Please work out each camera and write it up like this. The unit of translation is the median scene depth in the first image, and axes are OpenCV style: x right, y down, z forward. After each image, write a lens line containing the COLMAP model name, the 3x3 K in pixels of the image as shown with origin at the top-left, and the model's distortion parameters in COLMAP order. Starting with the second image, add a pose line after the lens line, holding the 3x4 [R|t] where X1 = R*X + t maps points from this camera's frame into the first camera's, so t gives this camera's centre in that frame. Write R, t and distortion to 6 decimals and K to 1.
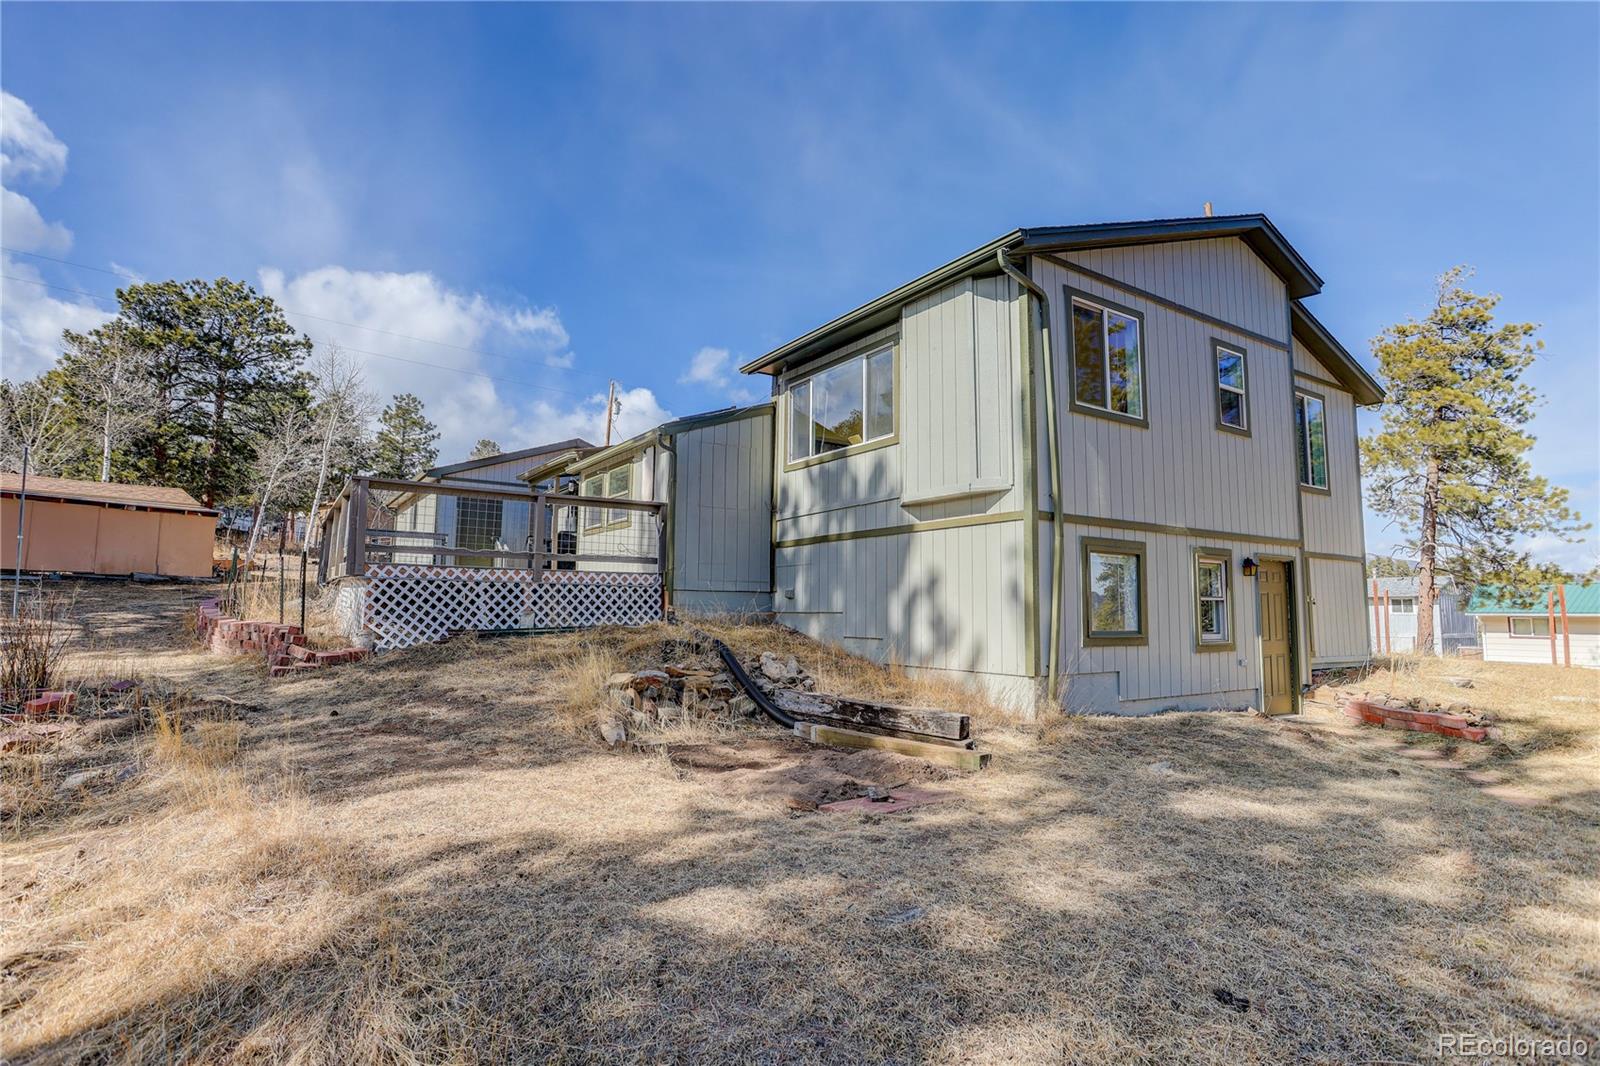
lens RADIAL K [[790.0, 0, 800.0], [0, 790.0, 533.0], [0, 0, 1]] dist [-0.001171, -0.007087]
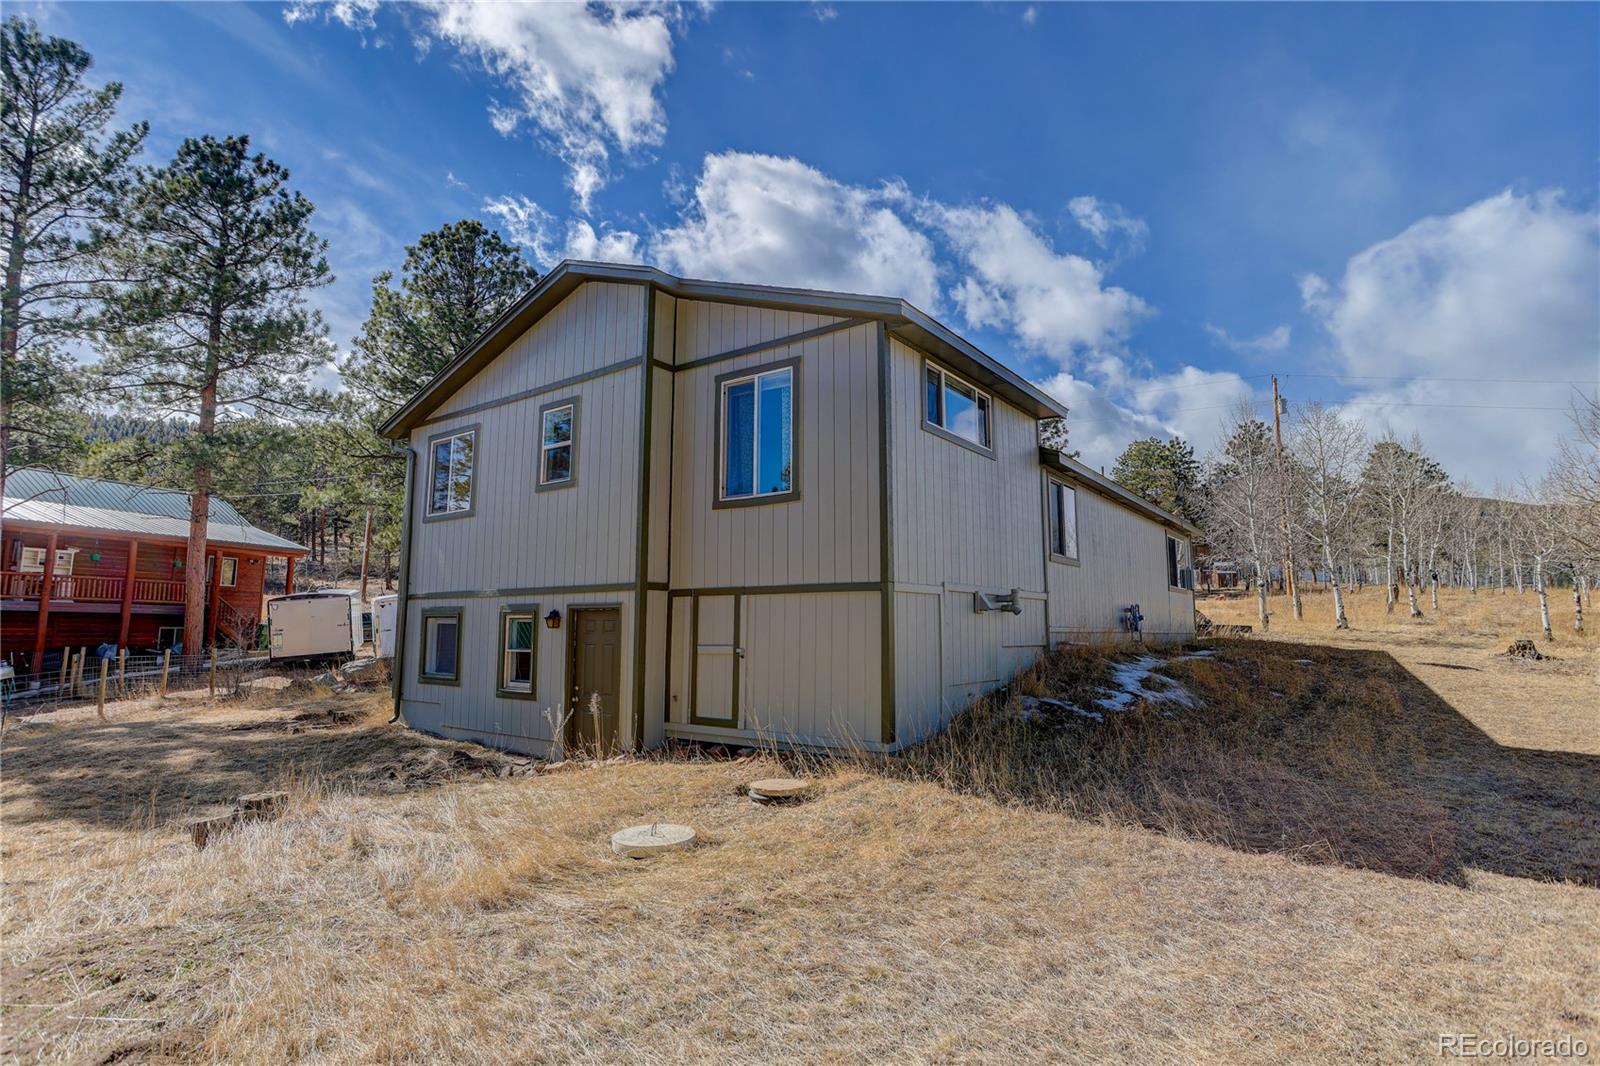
lens RADIAL K [[790.0, 0, 800.0], [0, 790.0, 533.0], [0, 0, 1]] dist [-0.001171, -0.007087]
pose [[0.347538, -0.124507, -0.929363, 1.659392], [0.090423, 0.990976, -0.098948, 0.063180], [0.933296, -0.049647, 0.355660, 0.958624]]
